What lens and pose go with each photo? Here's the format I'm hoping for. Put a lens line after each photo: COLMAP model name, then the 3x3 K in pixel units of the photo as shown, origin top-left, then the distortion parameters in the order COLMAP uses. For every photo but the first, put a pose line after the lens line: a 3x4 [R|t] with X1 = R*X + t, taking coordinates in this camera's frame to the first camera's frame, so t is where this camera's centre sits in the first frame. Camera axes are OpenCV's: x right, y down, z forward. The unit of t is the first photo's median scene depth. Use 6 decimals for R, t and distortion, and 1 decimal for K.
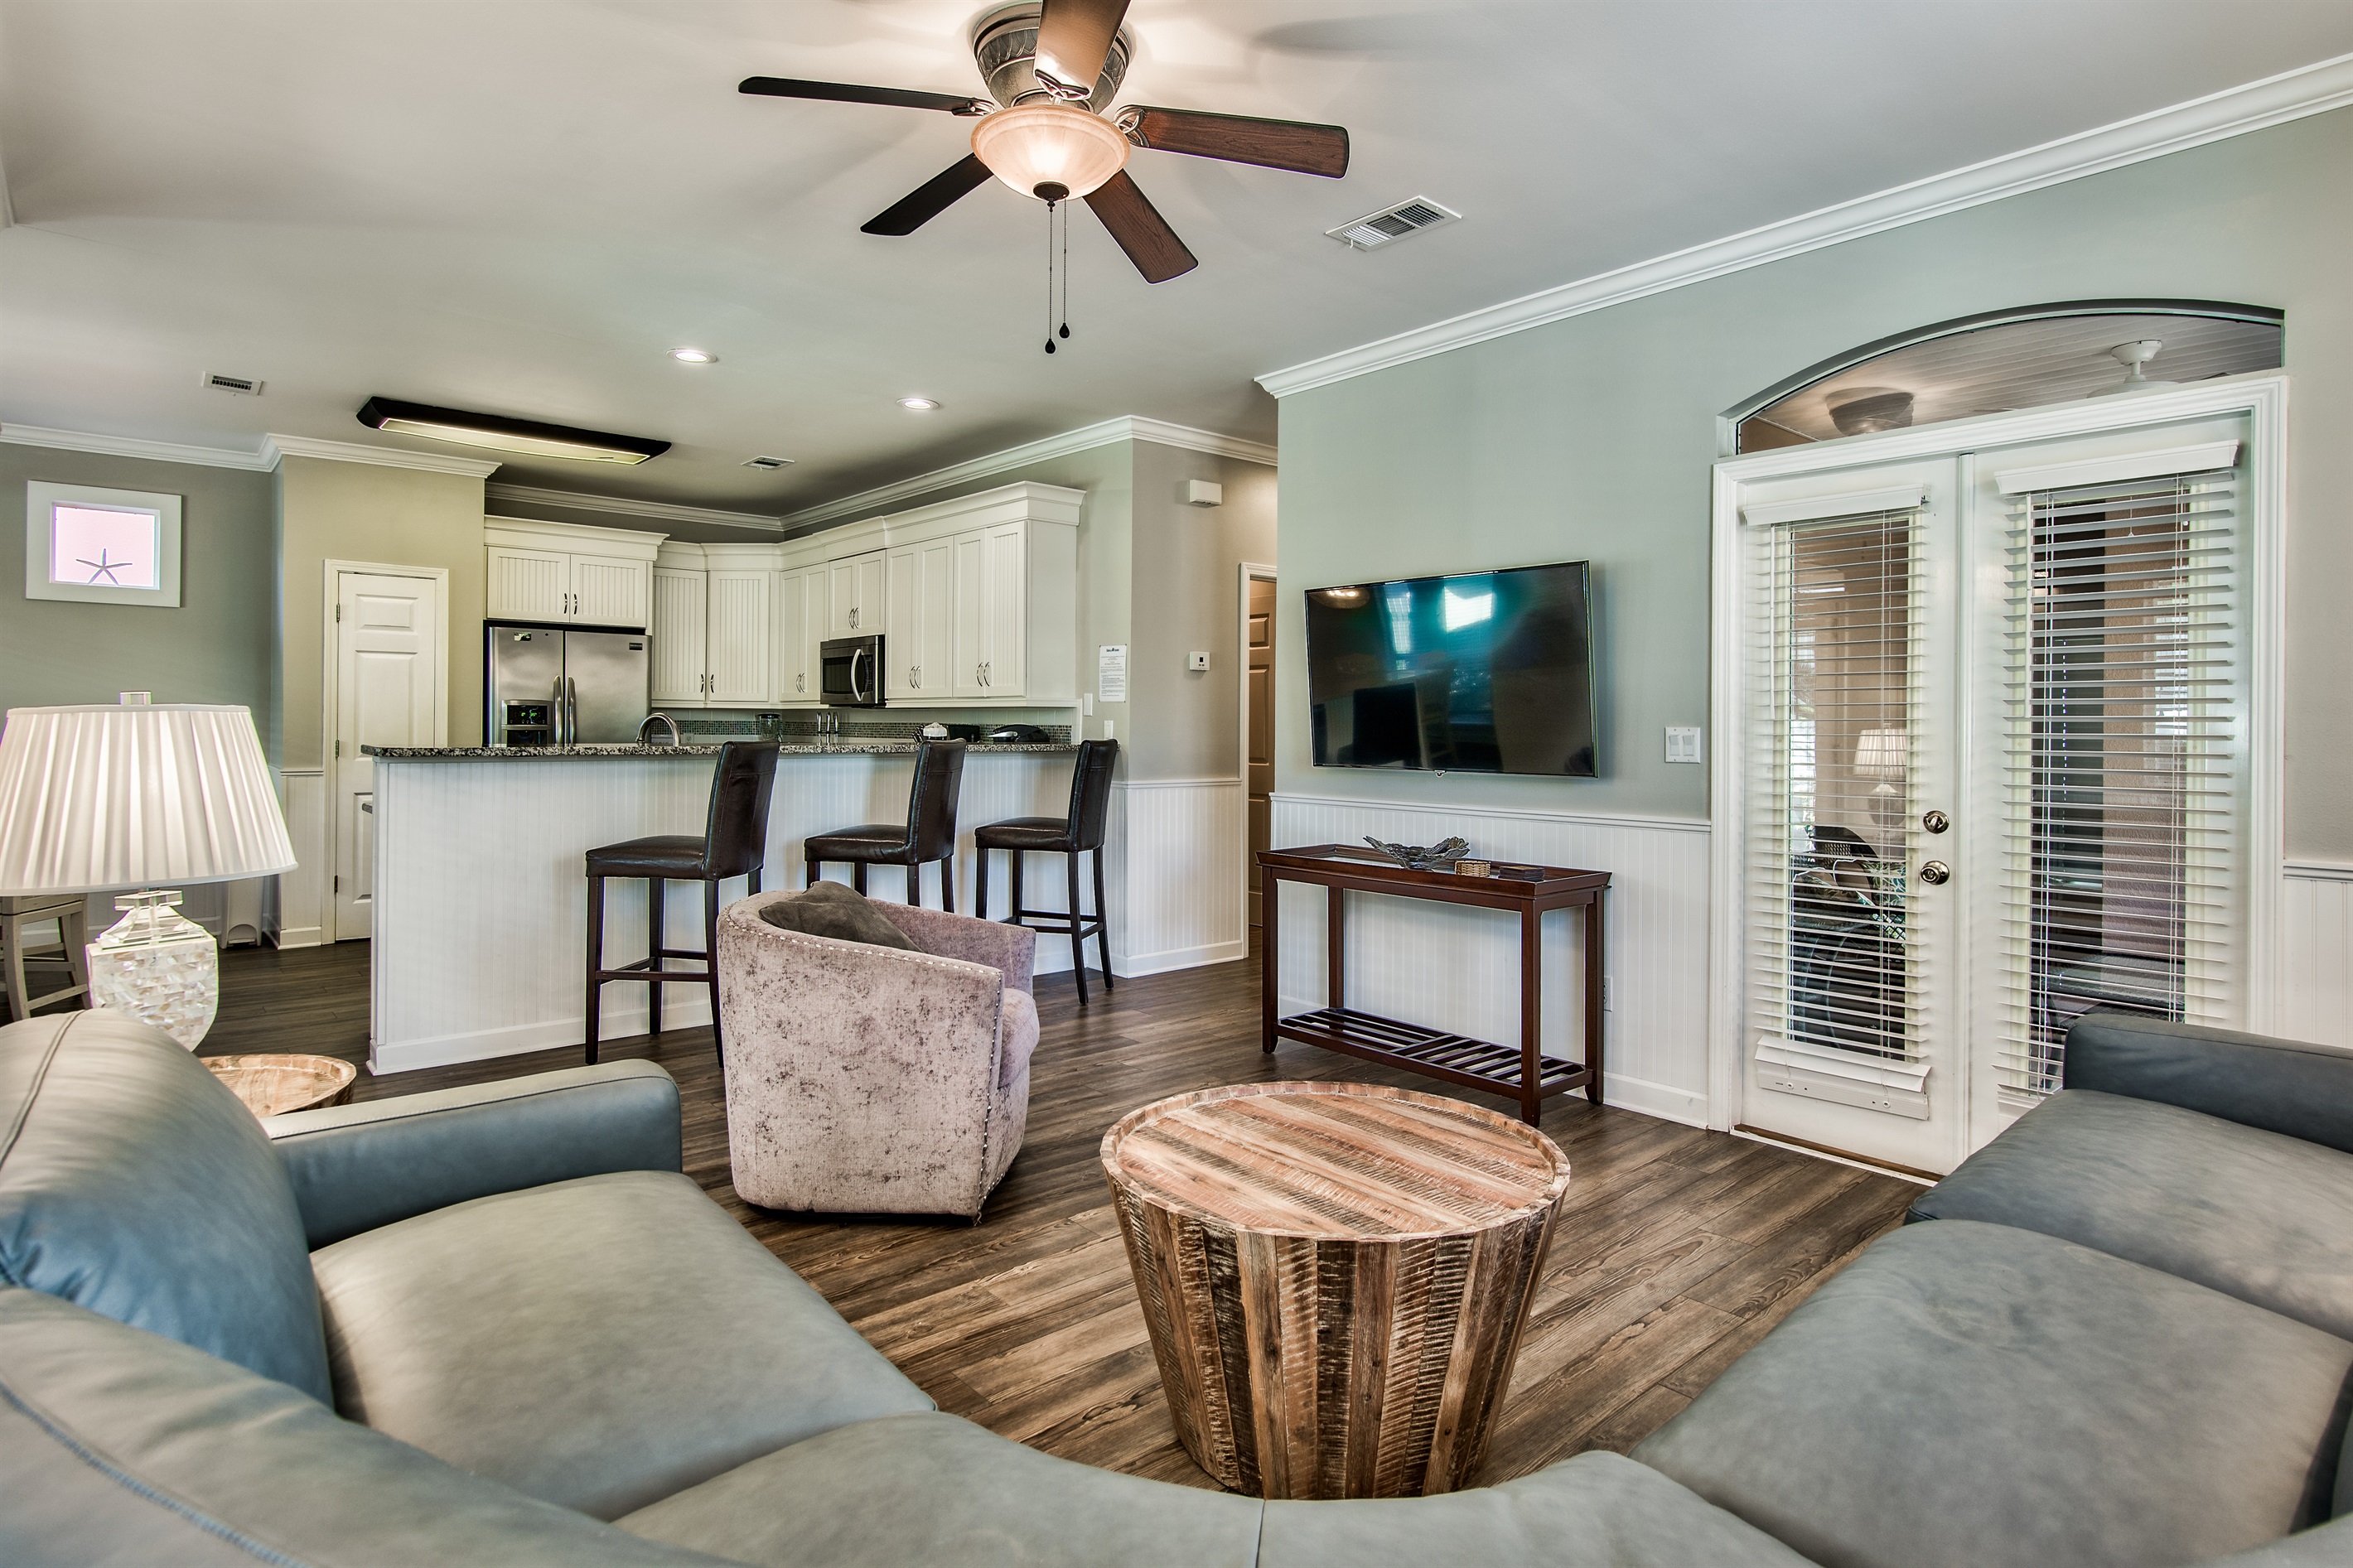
lens RADIAL K [[1228.9, 0, 1188.3], [0, 1228.9, 718.0], [0, 0, 1]] dist [-0.000260, -0.000276]
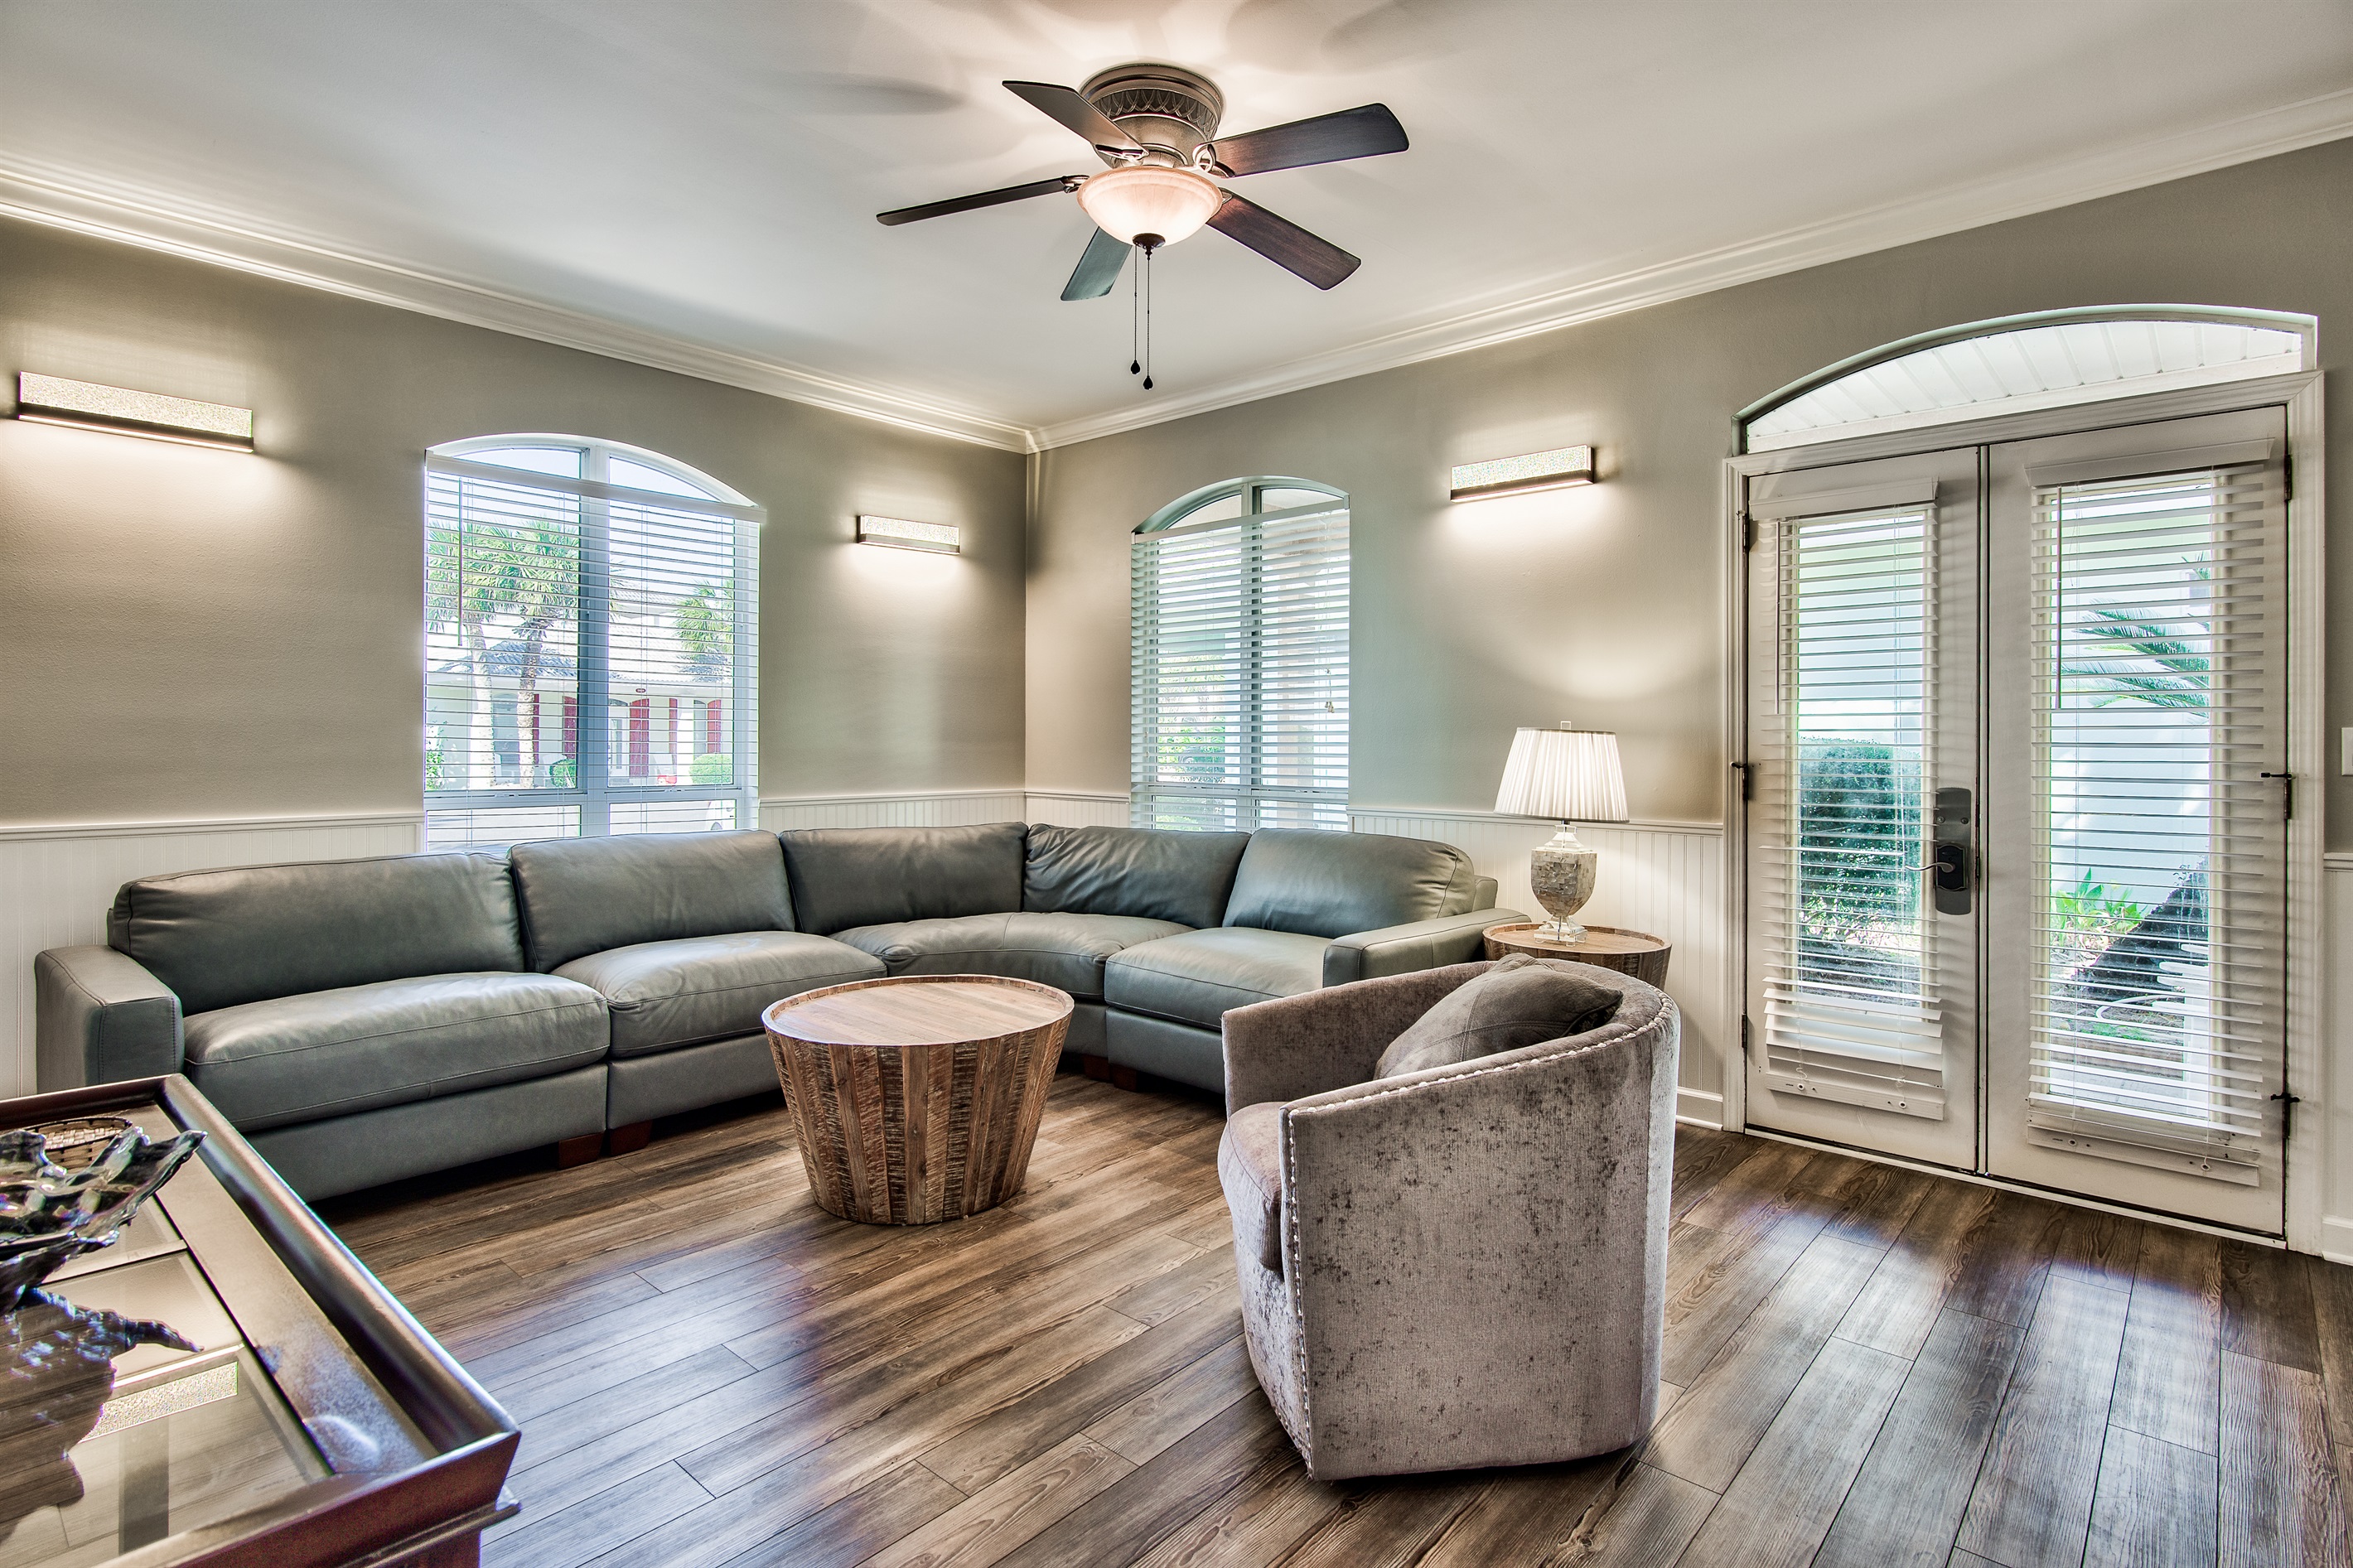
lens RADIAL K [[1176.3, 0, 1212.3], [0, 1176.3, 740.9], [0, 0, 1]] dist [-0.002146, -0.000283]
pose [[-0.991518, -0.013888, -0.129228, -0.014691], [-0.013079, 0.999889, -0.007108, 0.008525], [0.129313, -0.005358, -0.991589, 0.791447]]
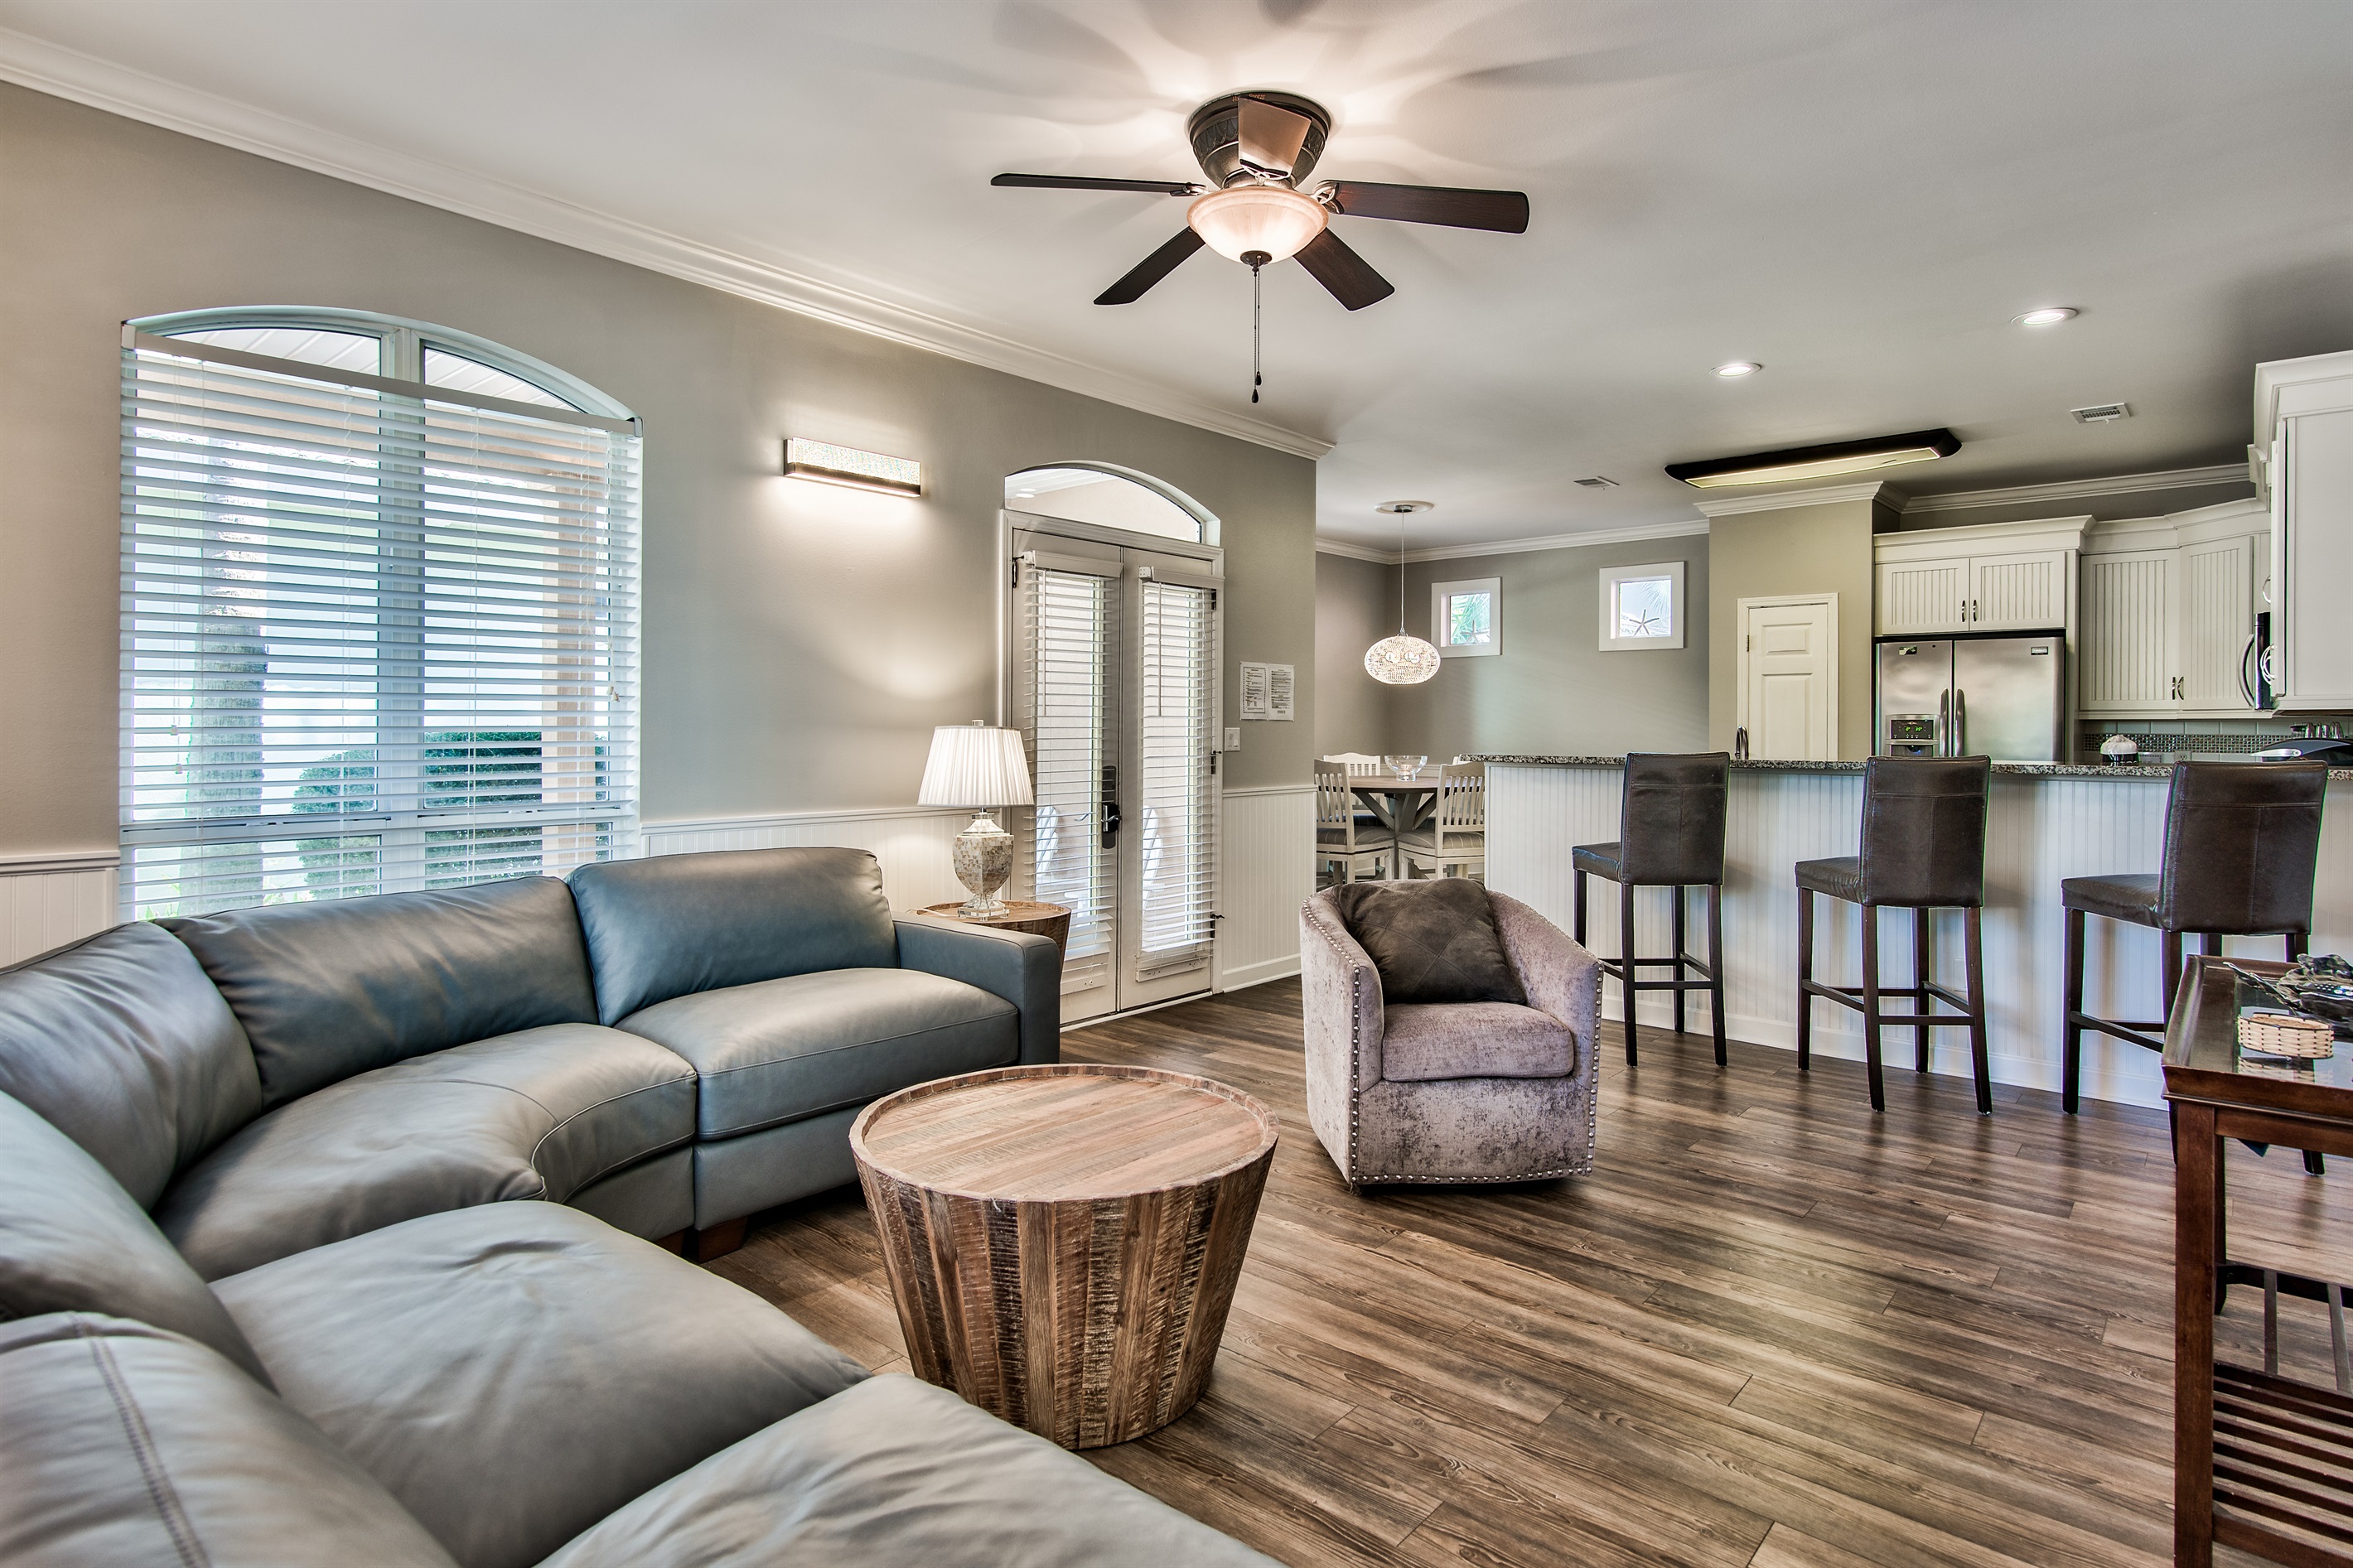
lens RADIAL K [[1218.5, 0, 1179.3], [0, 1218.5, 734.5], [0, 0, 1]] dist [0.001689, 0.000000]
pose [[0.122119, -0.002922, -0.992511, 0.381688], [0.002604, 0.999993, -0.002623, 0.002789], [0.992512, -0.002264, 0.122125, 0.307570]]
